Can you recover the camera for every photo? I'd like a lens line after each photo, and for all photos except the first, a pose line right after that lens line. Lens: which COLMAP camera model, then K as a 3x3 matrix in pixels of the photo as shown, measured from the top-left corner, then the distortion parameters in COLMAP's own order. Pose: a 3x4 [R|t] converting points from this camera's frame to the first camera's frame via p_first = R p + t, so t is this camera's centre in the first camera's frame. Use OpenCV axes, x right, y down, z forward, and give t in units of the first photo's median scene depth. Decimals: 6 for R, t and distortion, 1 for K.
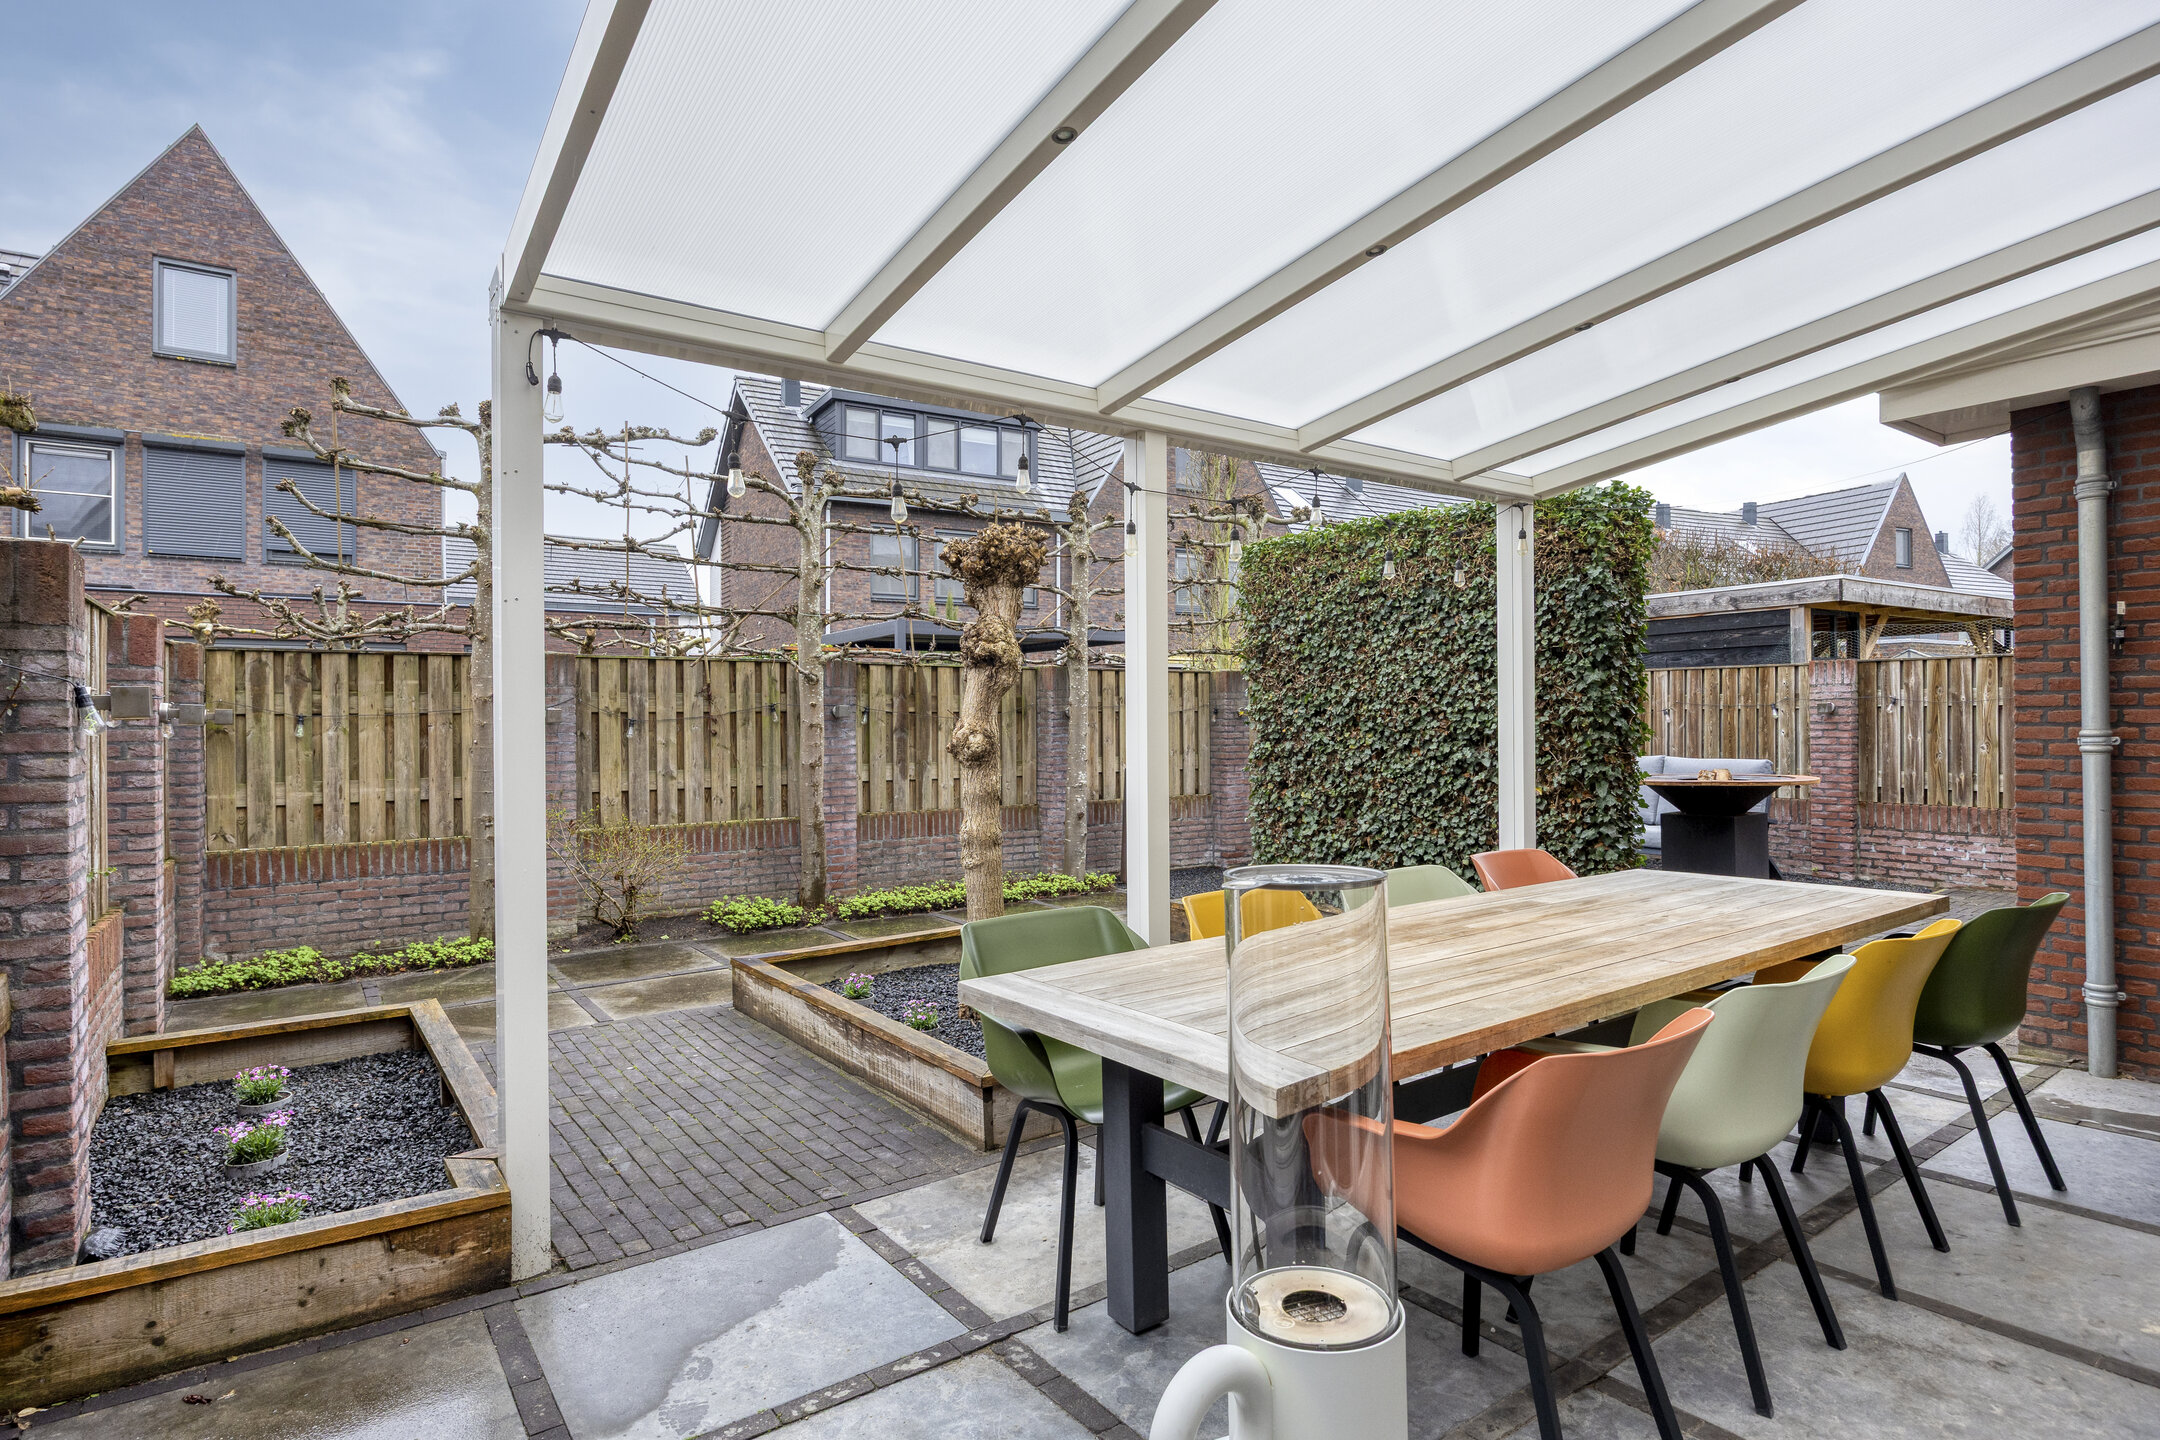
lens RADIAL K [[1134.0, 0, 1082.8], [0, 1134.0, 717.7], [0, 0, 1]] dist [-0.002751, -0.000883]
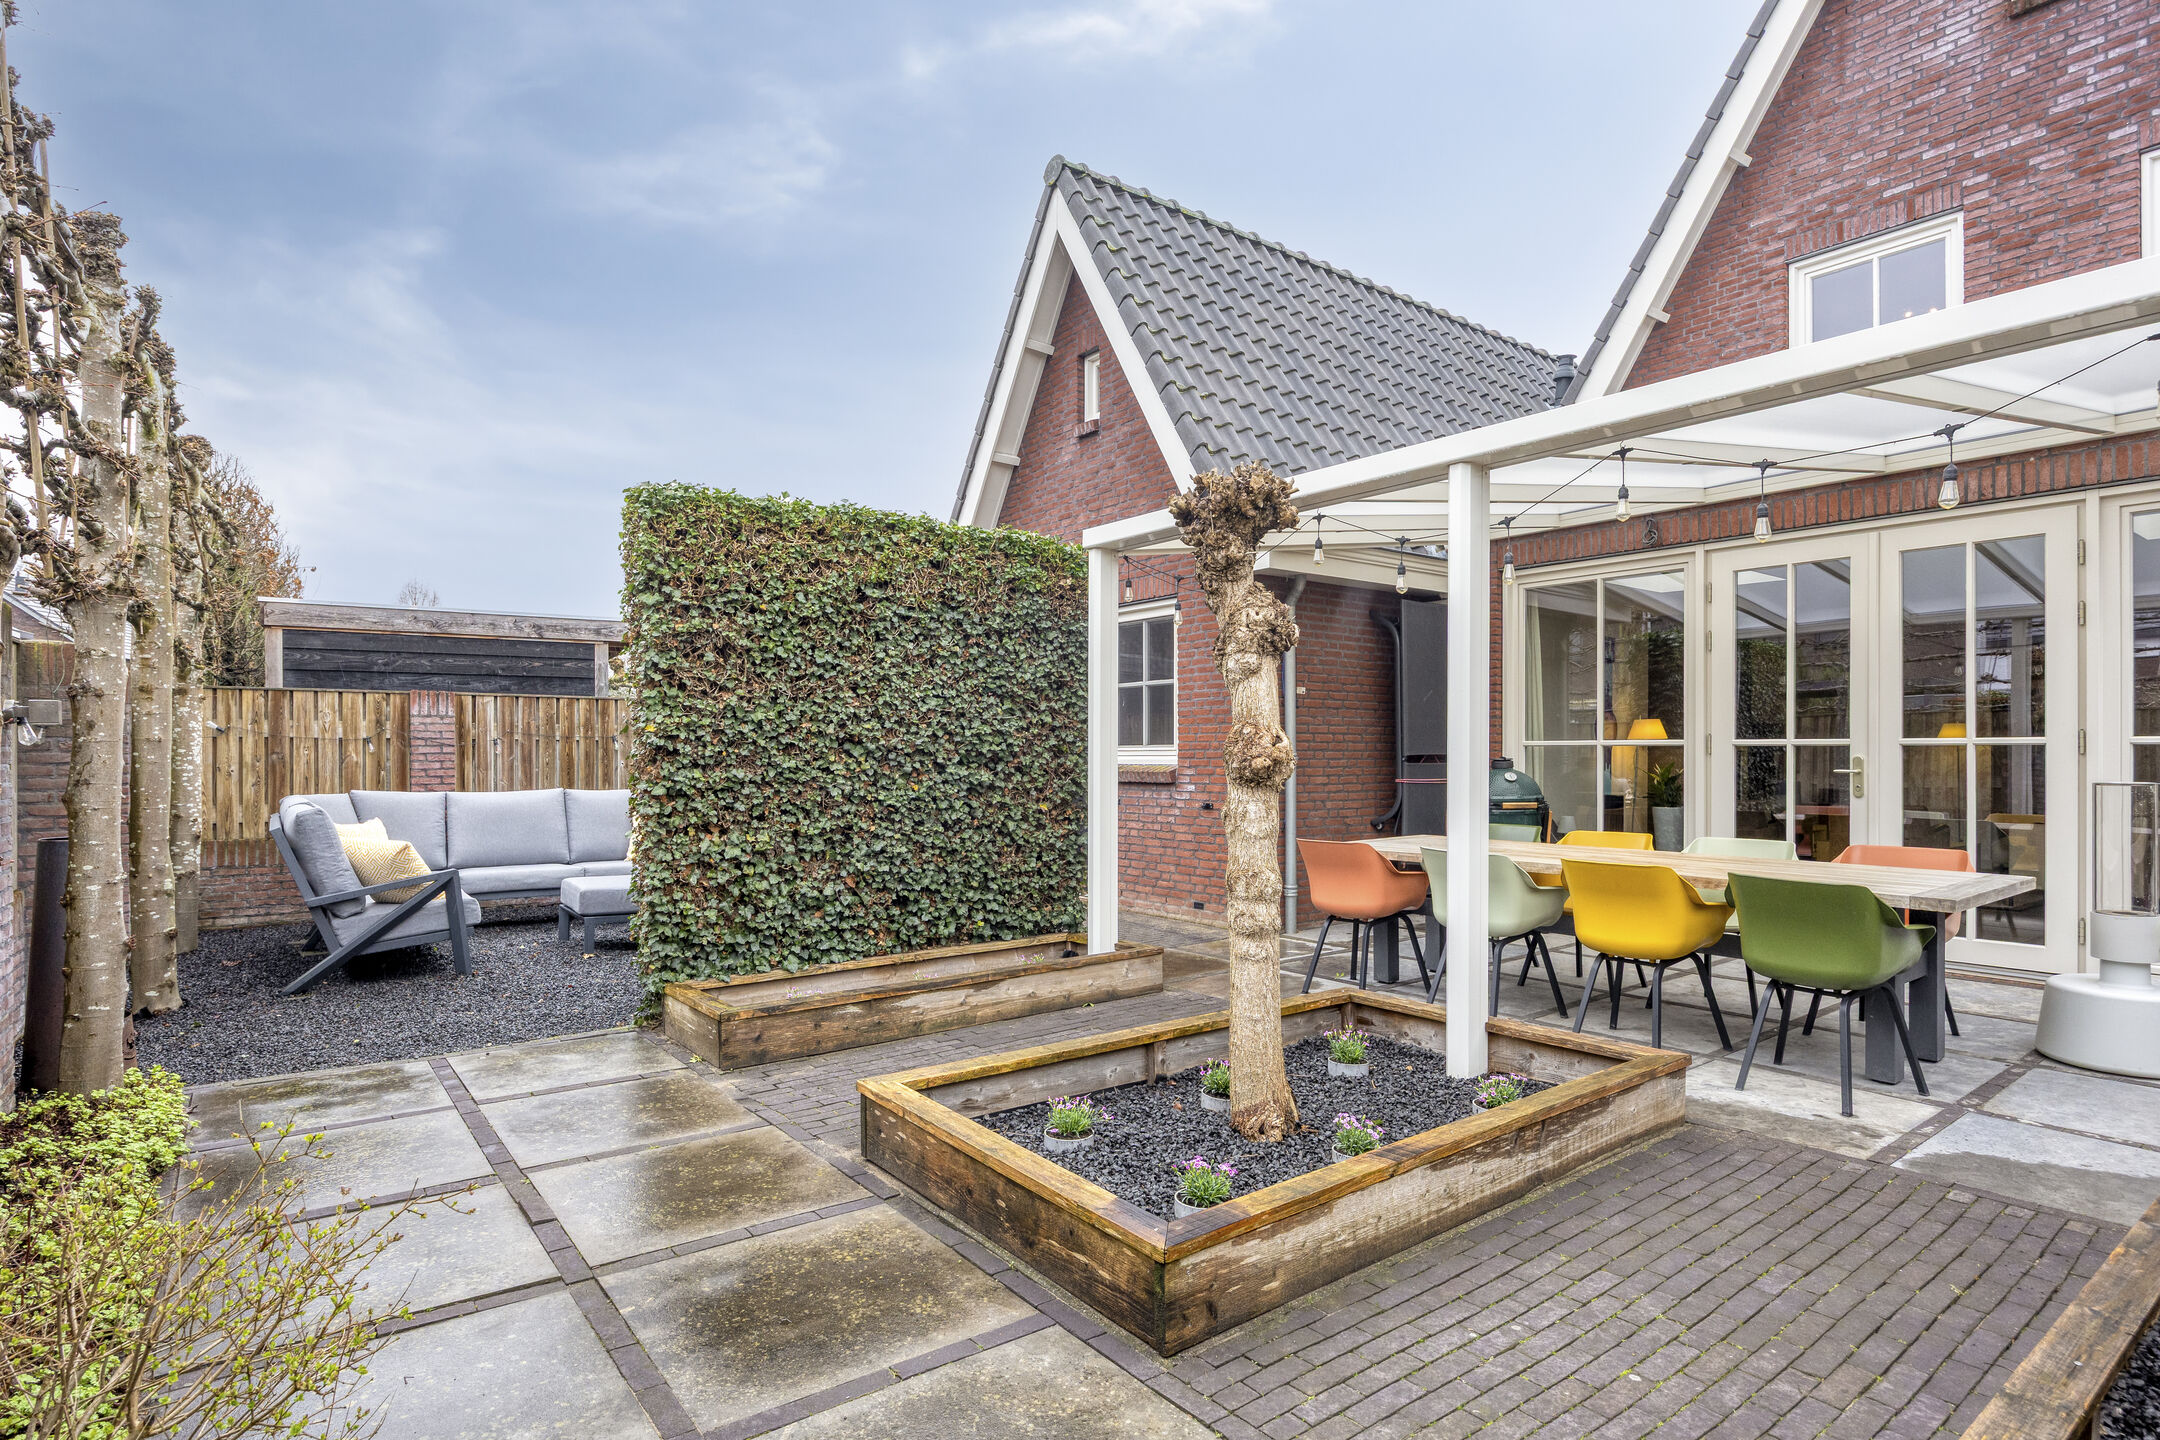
lens RADIAL K [[1134.0, 0, 1095.5], [0, 1134.0, 740.2], [0, 0, 1]] dist [-0.002751, -0.000883]
pose [[-0.039607, 0.021185, 0.998991, -0.466640], [-0.000156, 0.999775, -0.021208, 0.014647], [-0.999215, -0.000996, -0.039595, 0.647325]]
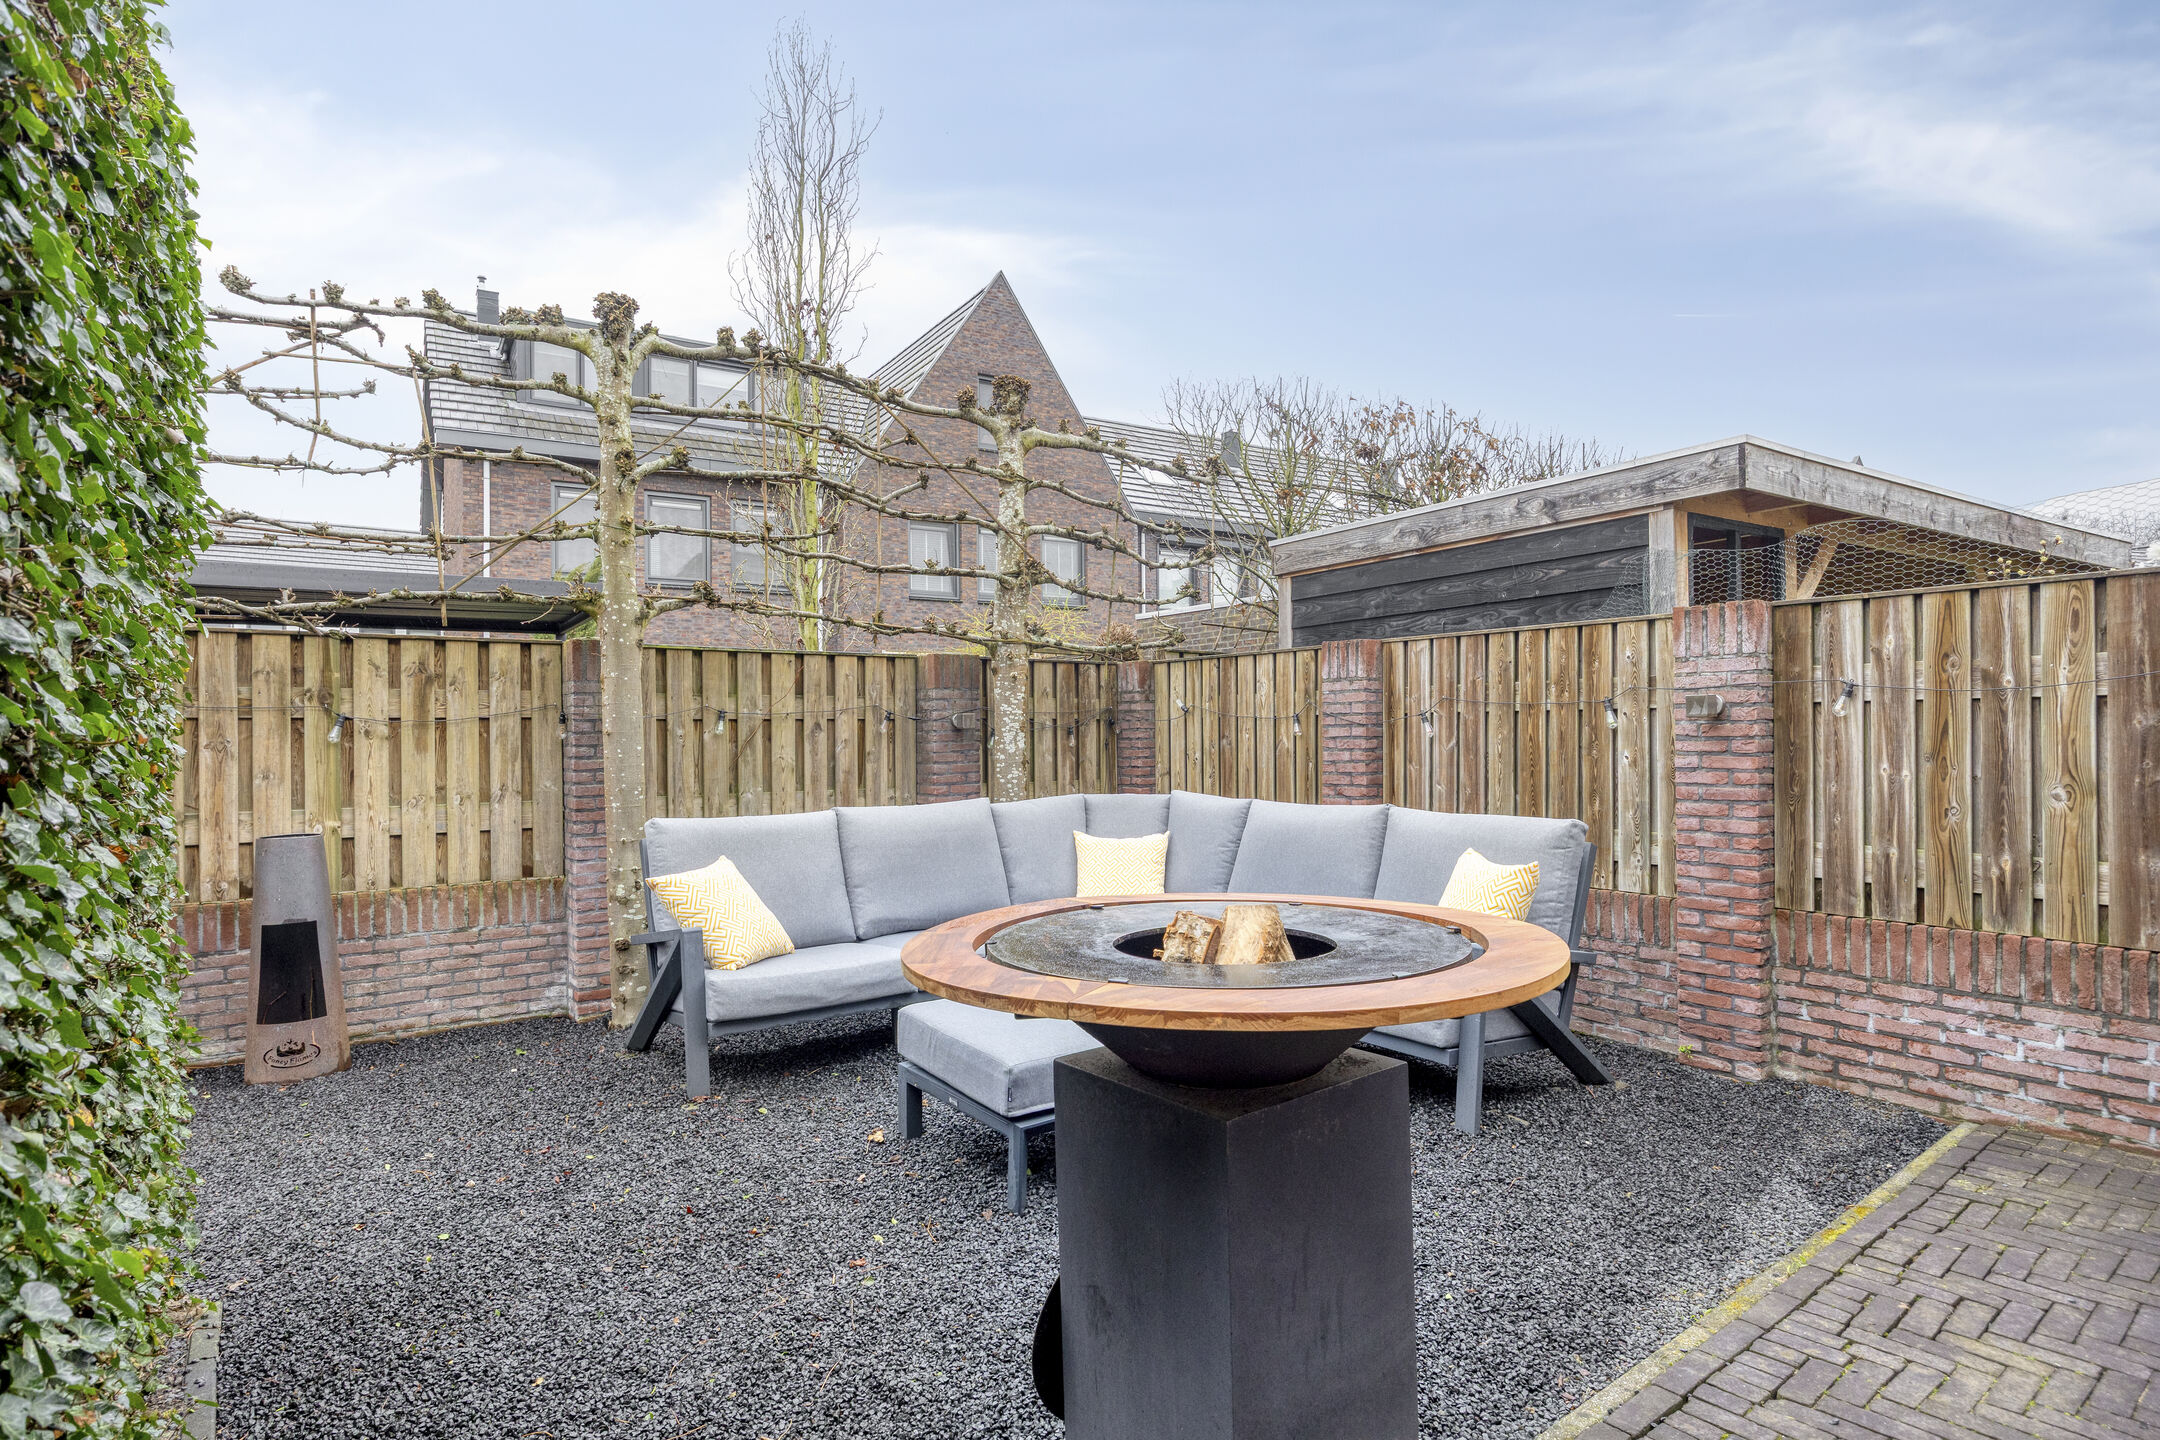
lens RADIAL K [[1134.0, 0, 1083.4], [0, 1134.0, 731.3], [0, 0, 1]] dist [-0.002751, -0.000883]
pose [[0.999626, -0.001348, 0.027304, 0.394202], [0.001360, 0.999999, -0.000418, 0.001783], [-0.027303, 0.000455, 0.999627, 0.550360]]
